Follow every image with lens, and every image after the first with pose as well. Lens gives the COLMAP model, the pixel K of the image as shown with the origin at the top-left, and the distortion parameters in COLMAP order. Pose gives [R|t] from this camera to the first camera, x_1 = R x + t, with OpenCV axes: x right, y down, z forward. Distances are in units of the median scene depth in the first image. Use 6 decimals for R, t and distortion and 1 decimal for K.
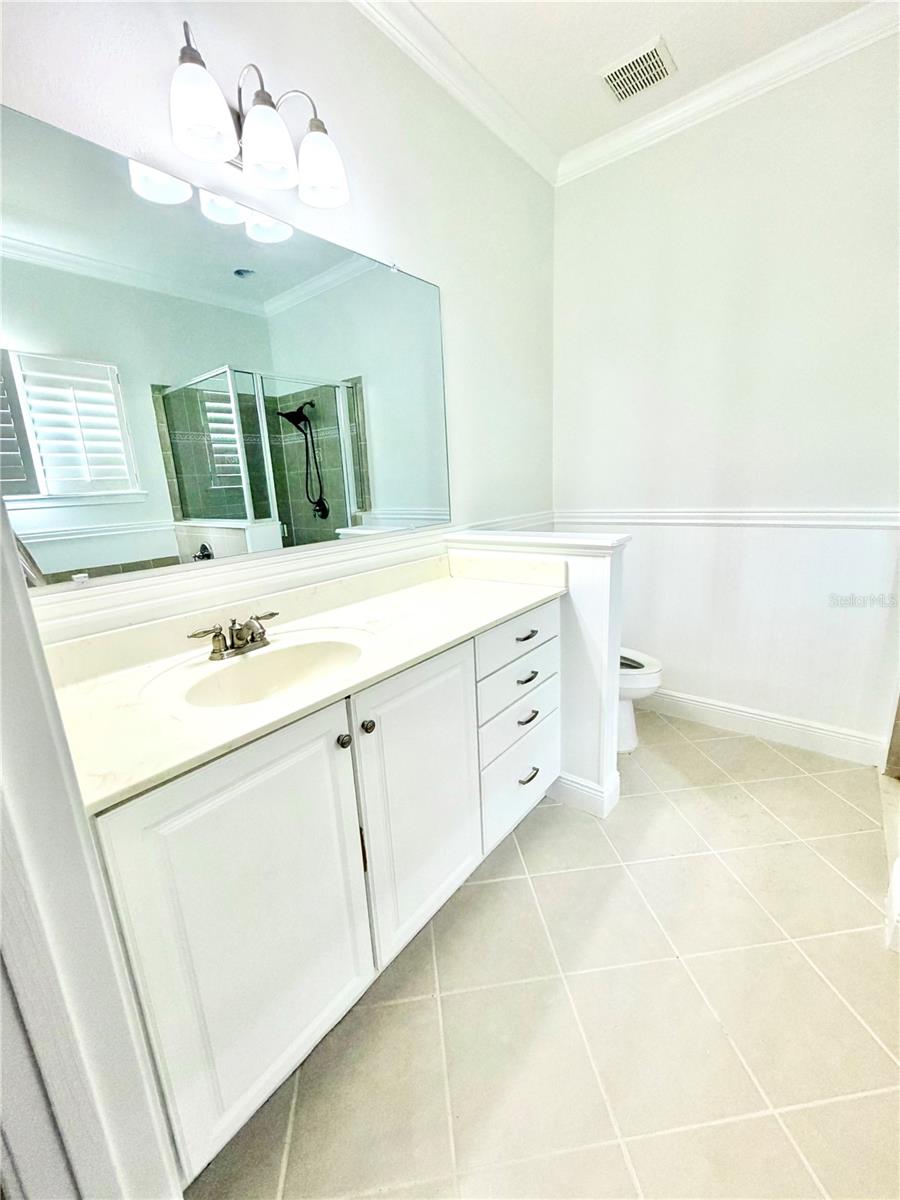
lens RADIAL K [[480.6, 0, 450.7], [0, 480.6, 593.8], [0, 0, 1]] dist [0.000358, 0.000575]
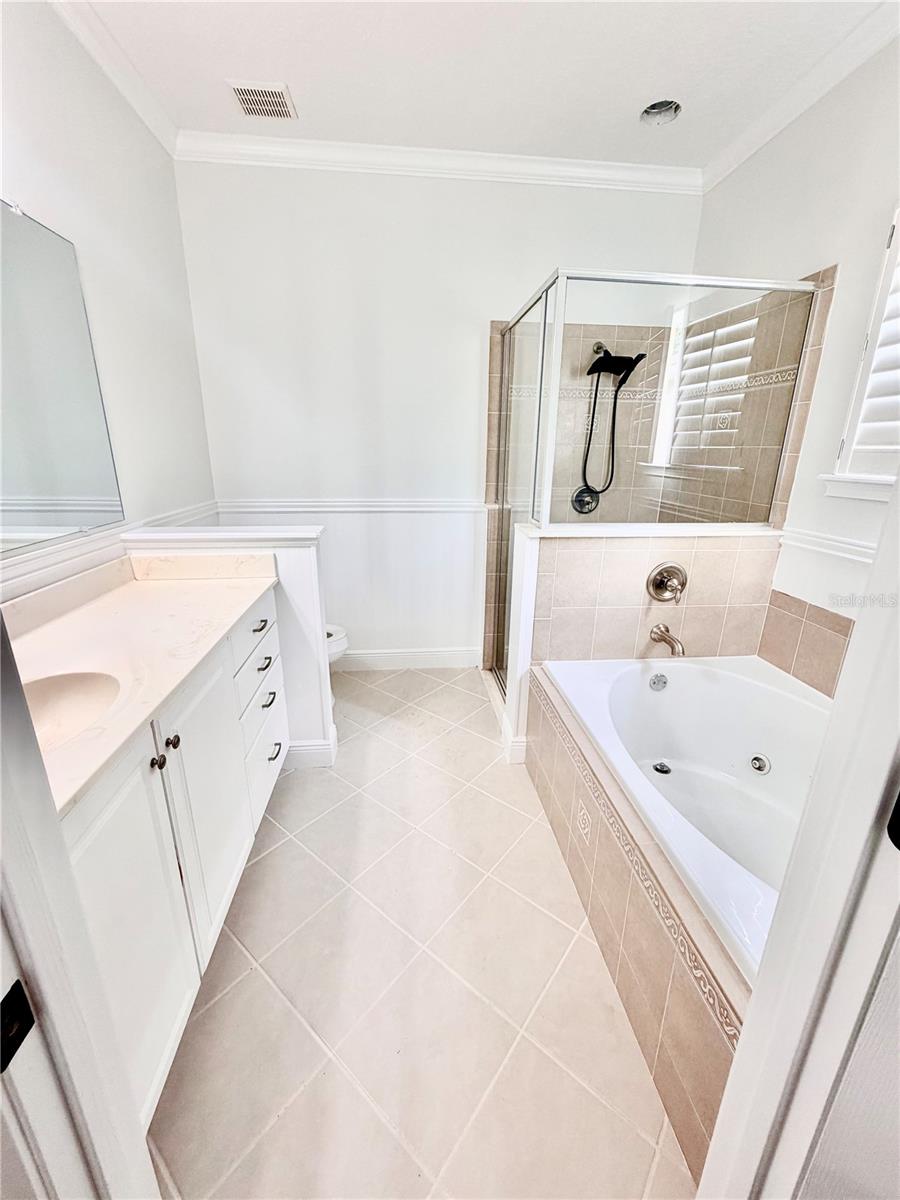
lens RADIAL K [[480.6, 0, 450.7], [0, 480.6, 593.8], [0, 0, 1]] dist [0.000358, 0.000575]
pose [[0.714268, -0.148283, 0.683984, -0.216342], [0.115235, 0.988876, 0.094044, -0.030008], [-0.690321, 0.011646, 0.723410, -0.066216]]
